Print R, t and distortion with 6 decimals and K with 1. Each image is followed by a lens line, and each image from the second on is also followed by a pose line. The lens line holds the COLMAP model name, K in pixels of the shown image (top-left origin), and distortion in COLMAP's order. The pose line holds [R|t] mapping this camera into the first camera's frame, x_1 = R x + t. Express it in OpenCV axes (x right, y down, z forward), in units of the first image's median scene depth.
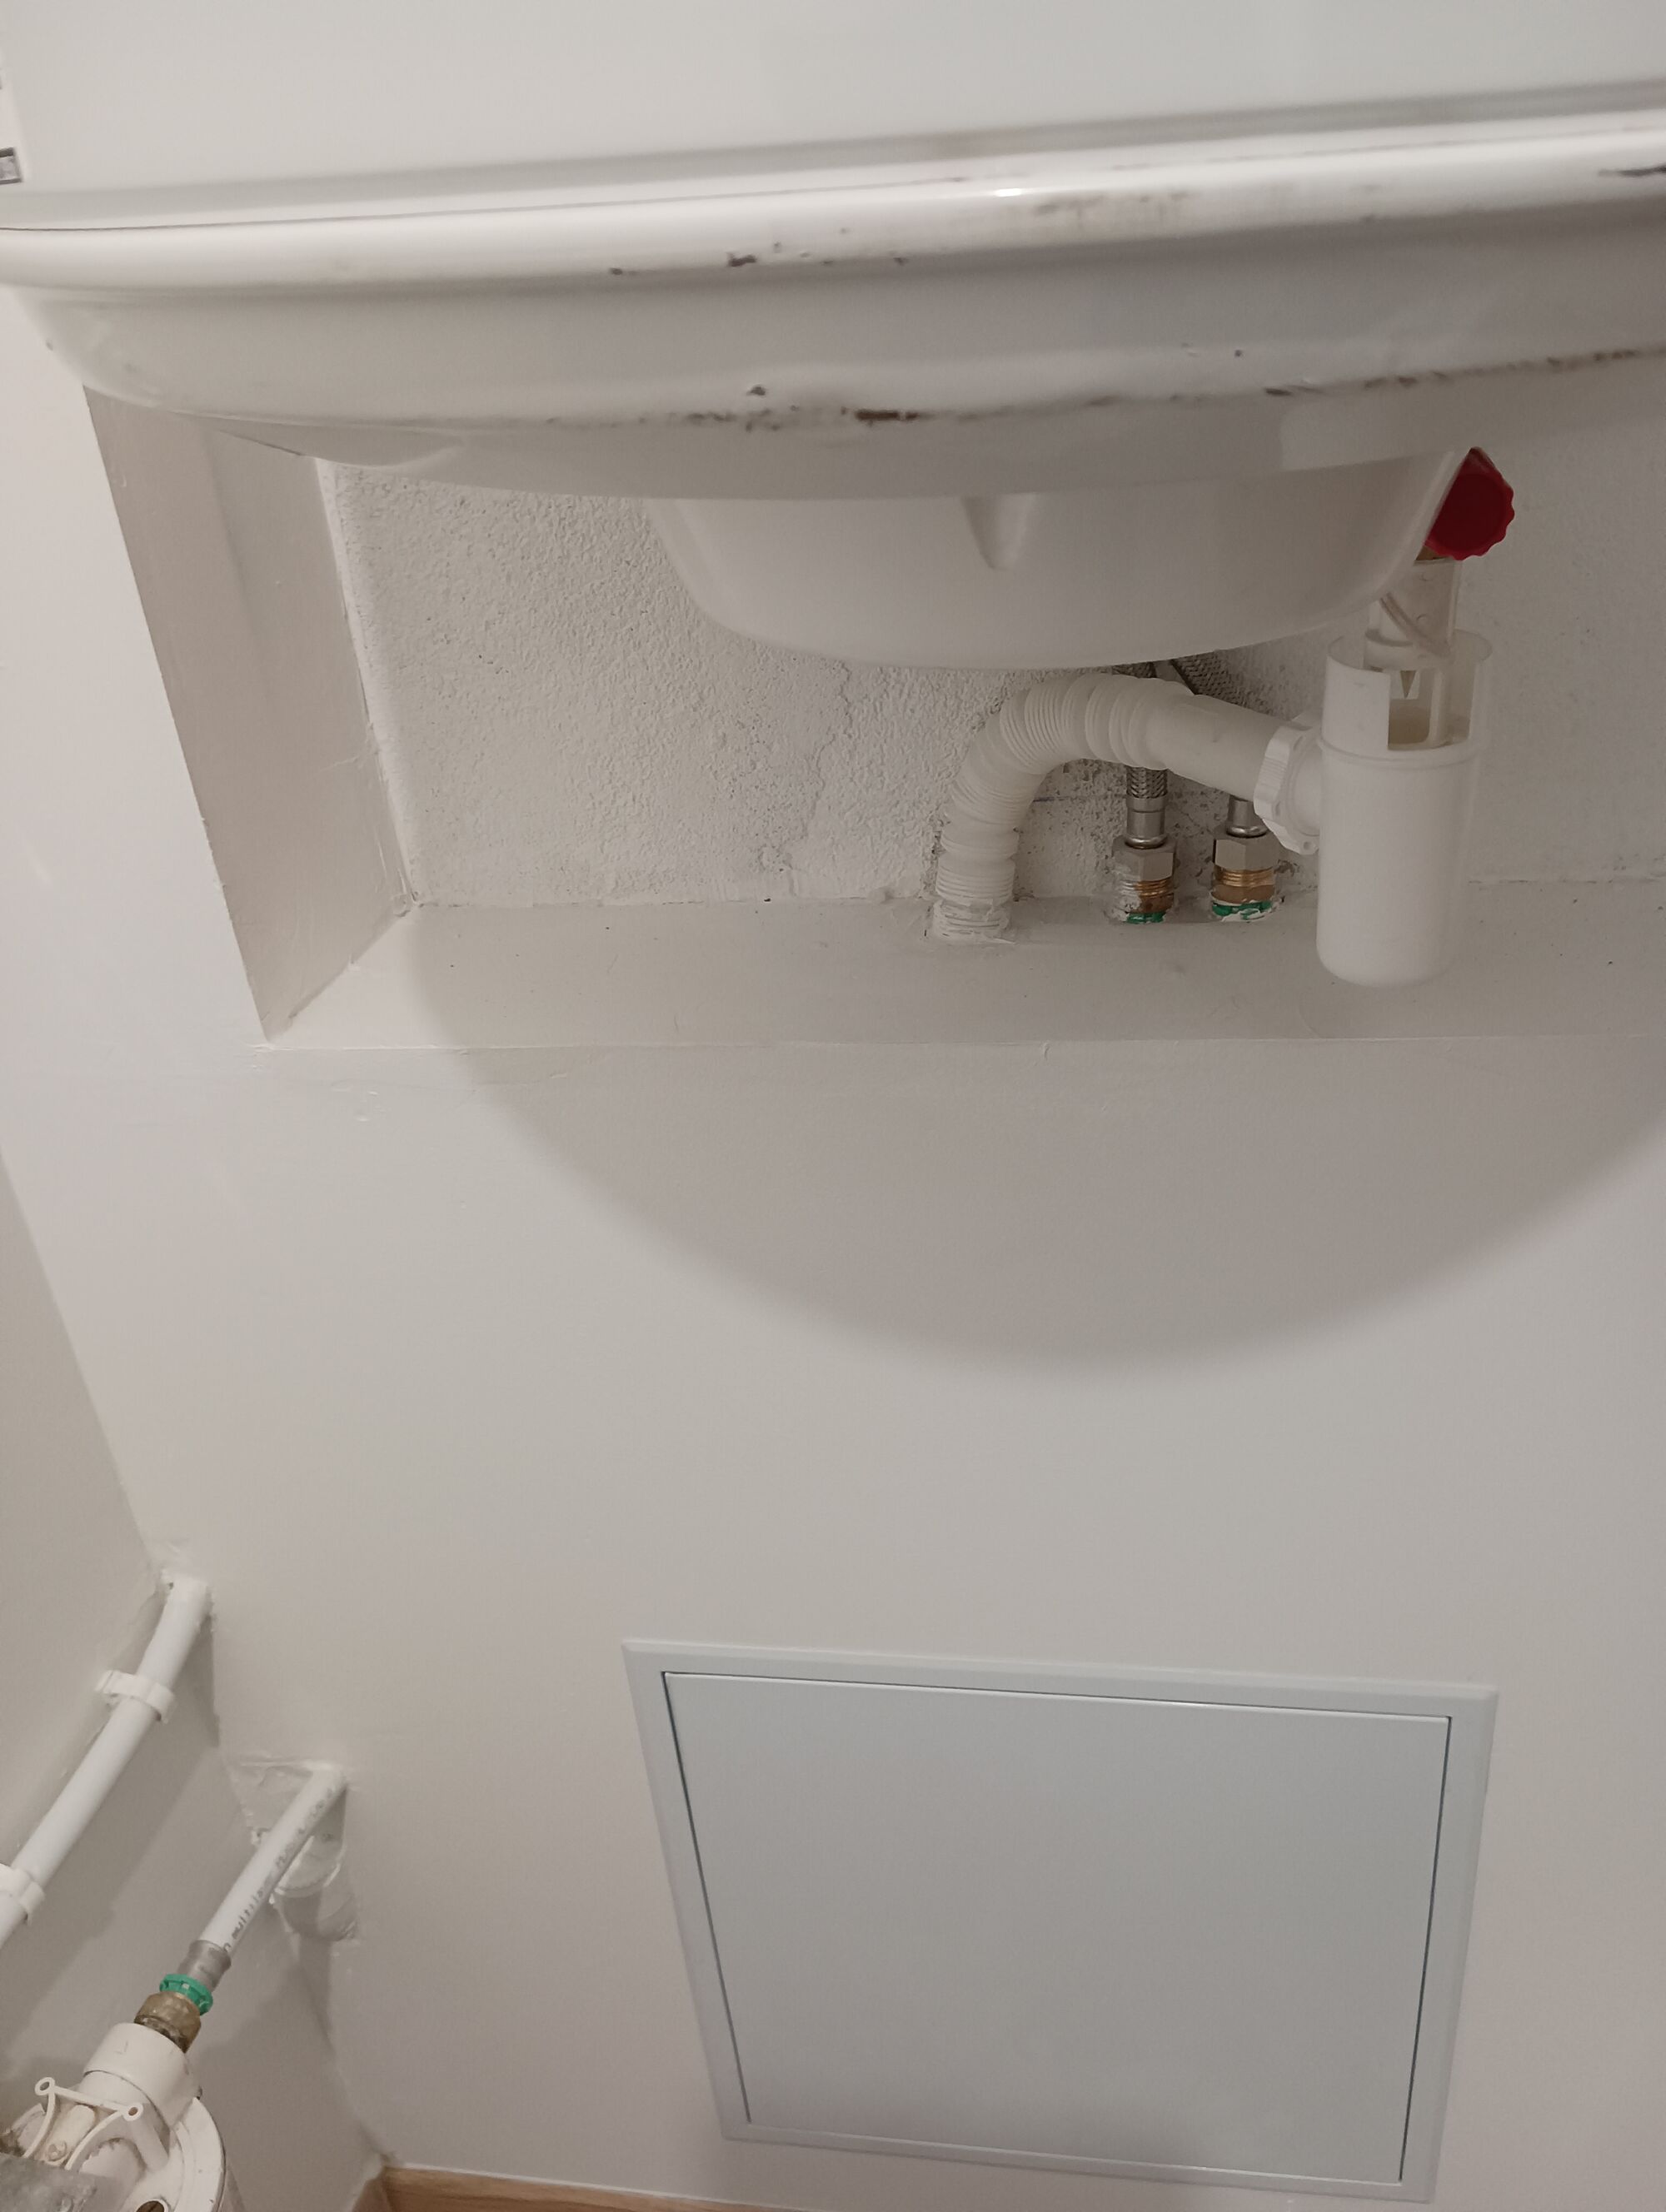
lens RADIAL K [[1789.5, 0, 842.4], [0, 1789.5, 1101.9], [0, 0, 1]] dist [0.043004, -0.110879]
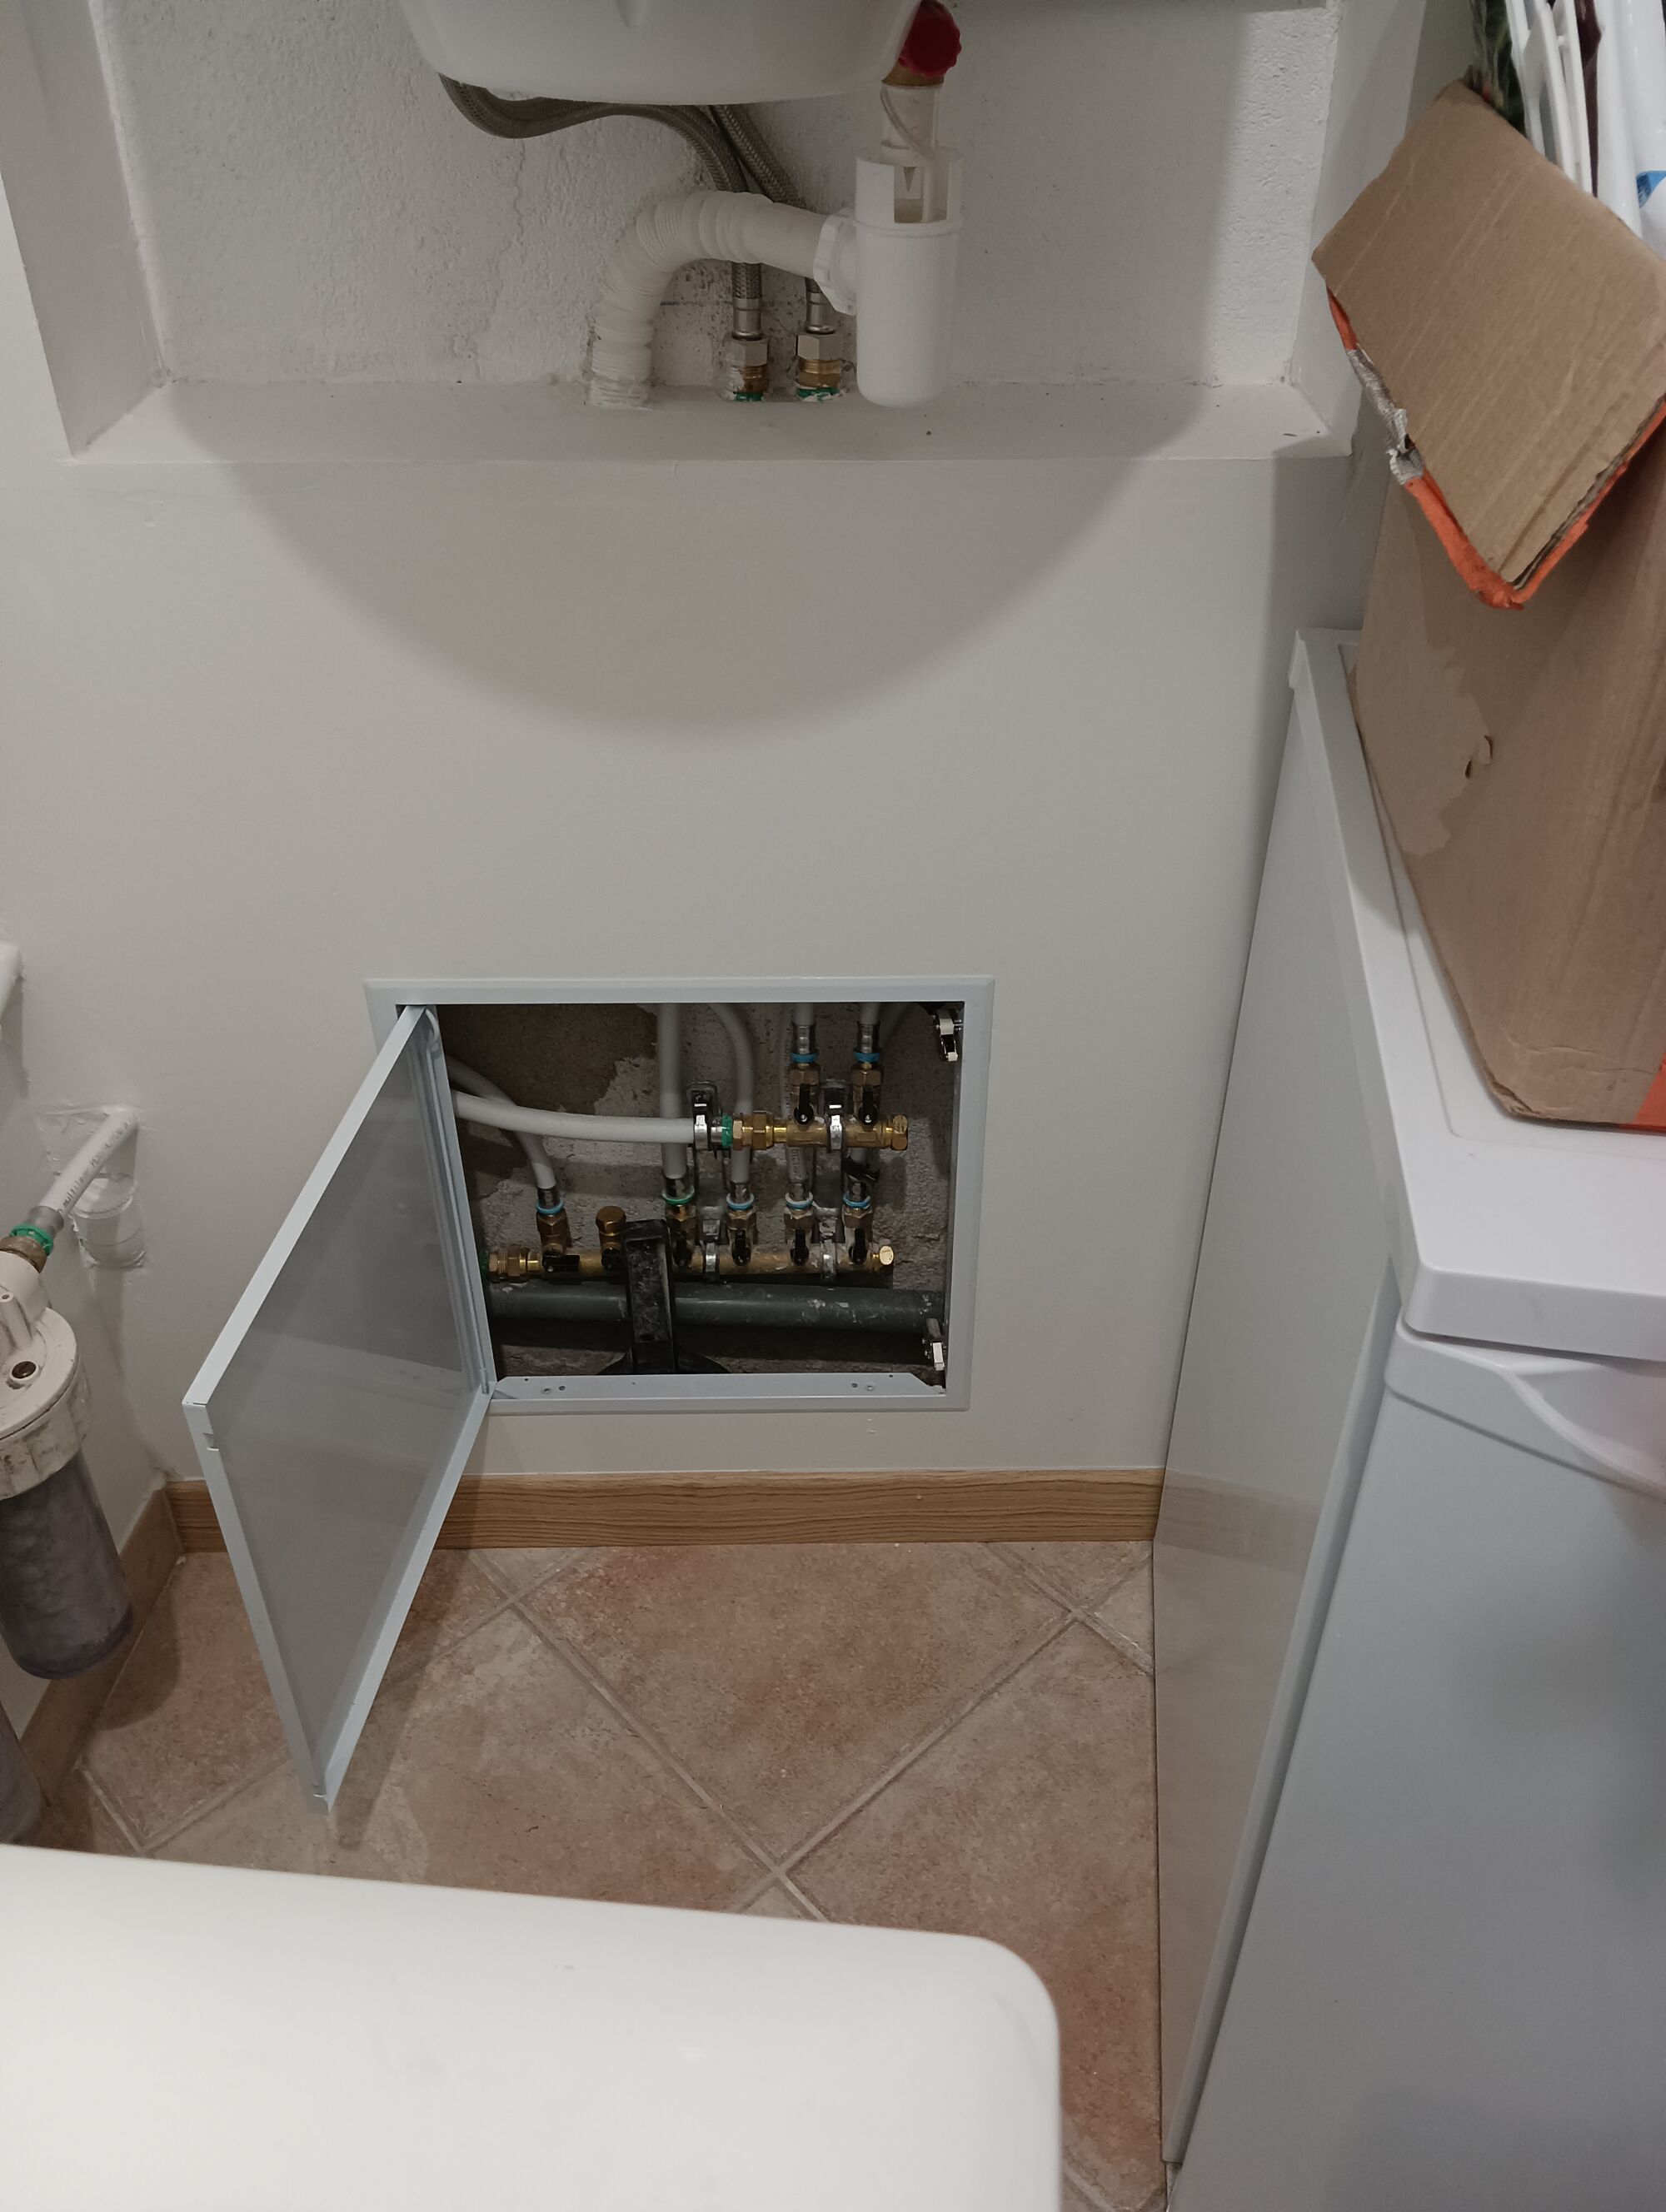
lens RADIAL K [[1789.5, 0, 845.5], [0, 1789.5, 1115.9], [0, 0, 1]] dist [0.043004, -0.110879]
pose [[0.981088, -0.030431, 0.191156, -0.034201], [0.002111, 0.989188, 0.146640, 0.233127], [-0.193552, -0.143463, 0.970544, -0.404109]]
